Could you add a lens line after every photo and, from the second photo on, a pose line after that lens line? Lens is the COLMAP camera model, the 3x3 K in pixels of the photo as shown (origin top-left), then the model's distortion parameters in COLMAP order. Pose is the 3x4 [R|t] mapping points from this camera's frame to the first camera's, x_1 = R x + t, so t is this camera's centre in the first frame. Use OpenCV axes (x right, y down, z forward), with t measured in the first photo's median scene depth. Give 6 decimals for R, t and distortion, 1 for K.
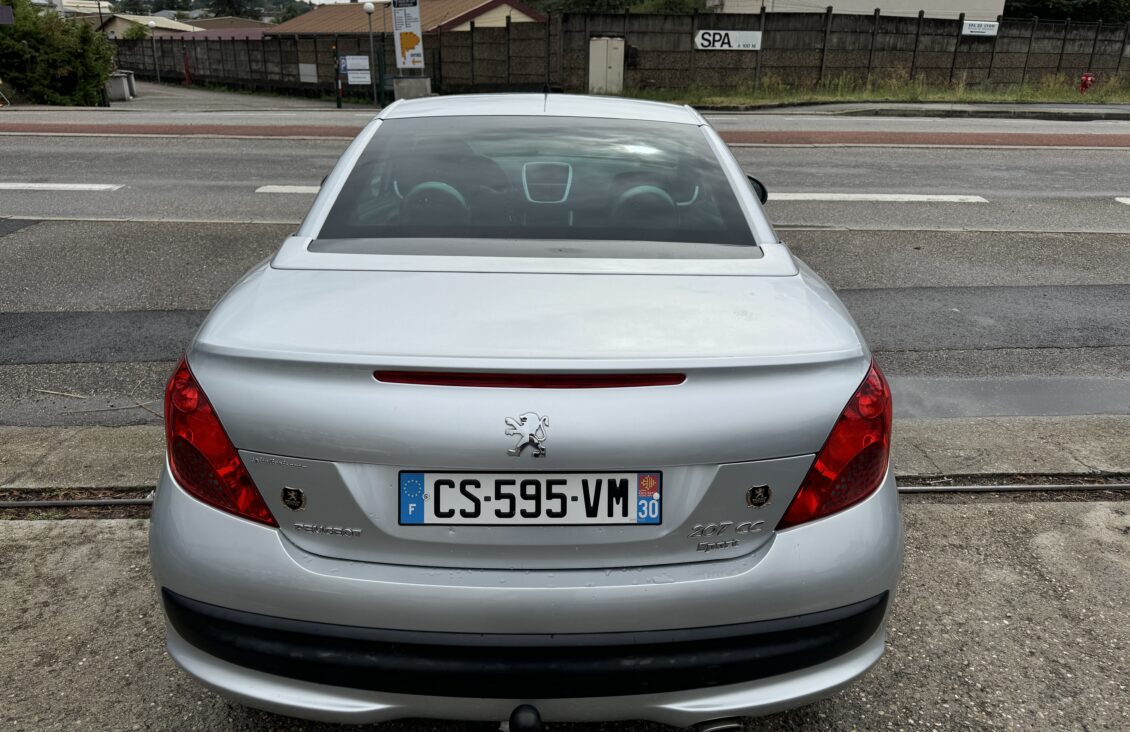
lens RADIAL K [[802.7, 0, 562.3], [0, 802.7, 366.3], [0, 0, 1]] dist [0.007883, -0.012295]
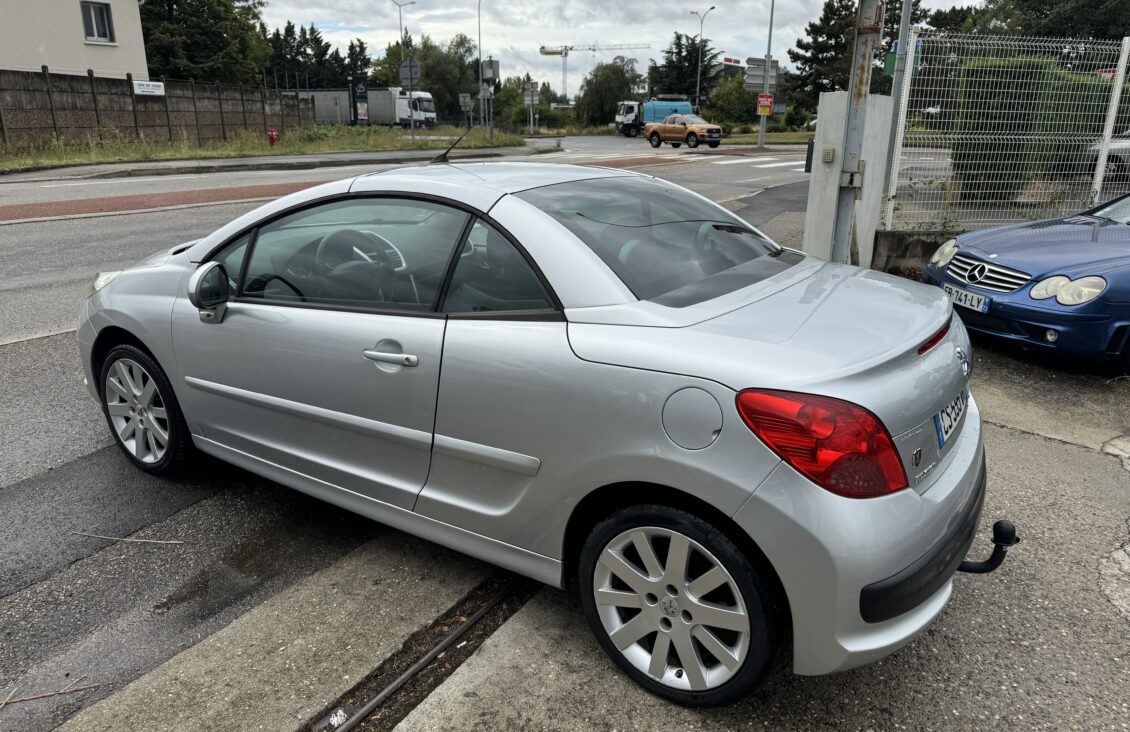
lens RADIAL K [[802.7, 0, 582.5], [0, 802.7, 347.5], [0, 0, 1]] dist [0.007883, -0.012295]
pose [[0.549067, -0.237184, 0.801417, -0.082383], [0.304416, 0.949774, 0.072529, -0.015387], [-0.778368, 0.204140, 0.593692, 0.034950]]
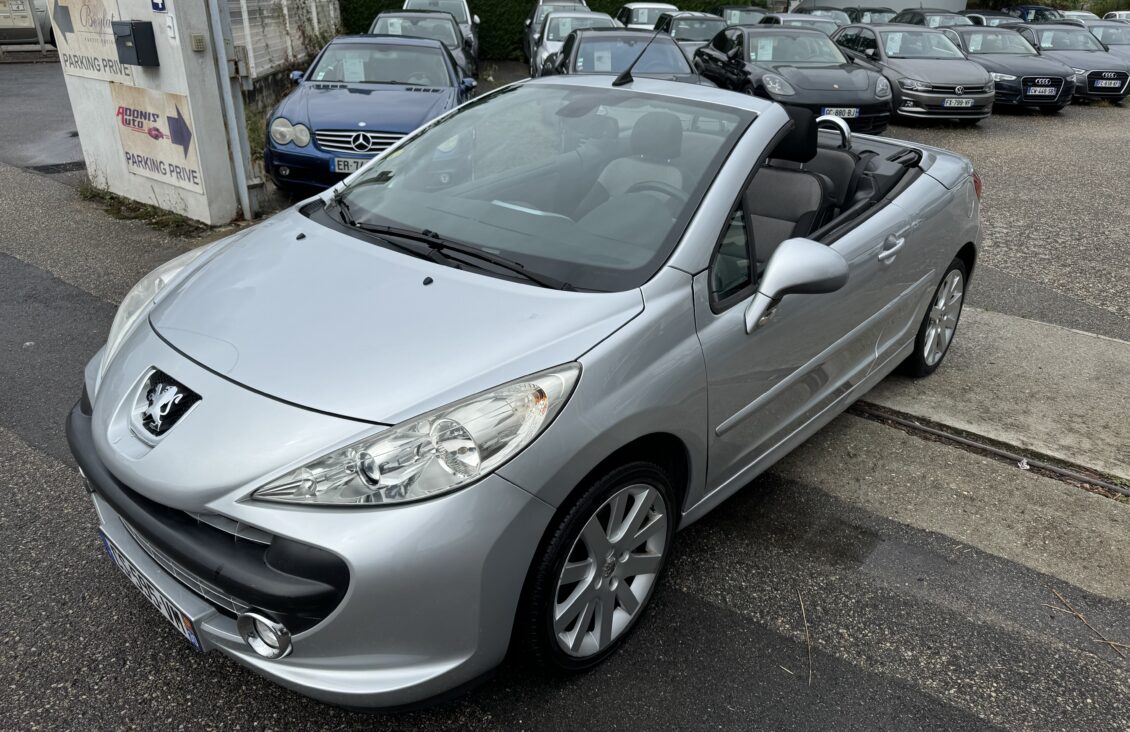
lens RADIAL K [[802.7, 0, 566.2], [0, 802.7, 368.0], [0, 0, 1]] dist [0.007883, -0.012295]
pose [[-0.734949, -0.306759, 0.604771, -0.059616], [0.235031, 0.721324, 0.651500, -0.076394], [-0.636090, 0.620960, -0.458038, 0.180713]]
